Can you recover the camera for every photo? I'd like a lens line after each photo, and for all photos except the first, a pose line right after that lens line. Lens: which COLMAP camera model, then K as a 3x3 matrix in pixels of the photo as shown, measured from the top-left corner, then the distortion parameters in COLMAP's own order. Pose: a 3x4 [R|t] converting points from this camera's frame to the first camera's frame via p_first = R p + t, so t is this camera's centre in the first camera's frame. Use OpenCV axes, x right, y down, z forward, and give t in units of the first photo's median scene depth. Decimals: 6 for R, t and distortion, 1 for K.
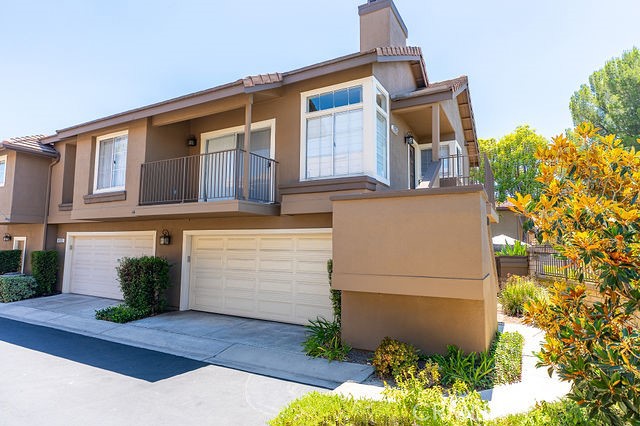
lens RADIAL K [[356.2, 0, 317.6], [0, 356.2, 216.0], [0, 0, 1]] dist [-0.007446, 0.000789]
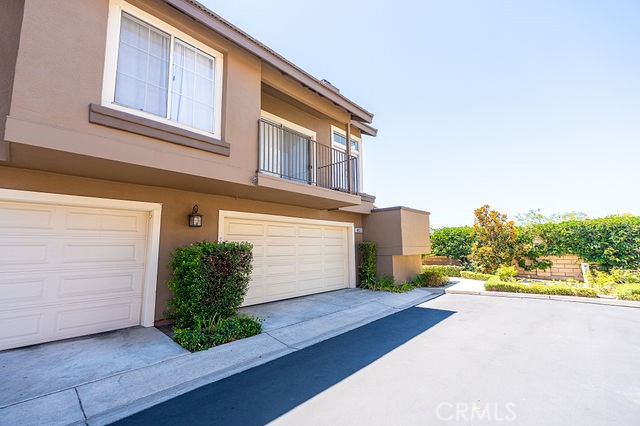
lens RADIAL K [[281.3, 0, 323.1], [0, 281.3, 213.7], [0, 0, 1]] dist [-0.000626, 0.000511]
pose [[0.224863, 0.100881, 0.969154, -1.181485], [-0.076840, 0.993364, -0.085573, 0.107728], [-0.971356, -0.055228, 0.231123, 0.817268]]
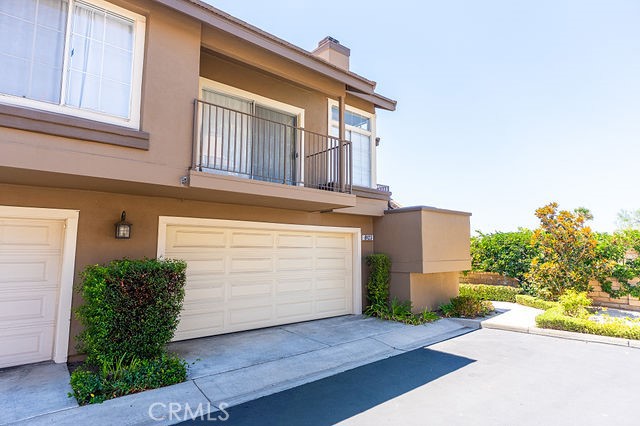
lens RADIAL K [[356.2, 0, 323.5], [0, 356.2, 213.9], [0, 0, 1]] dist [-0.007446, 0.000789]
pose [[0.346750, 0.081196, 0.934437, -1.090632], [-0.086213, 0.994788, -0.054448, 0.059442], [-0.933987, -0.061680, 0.351943, 0.670708]]
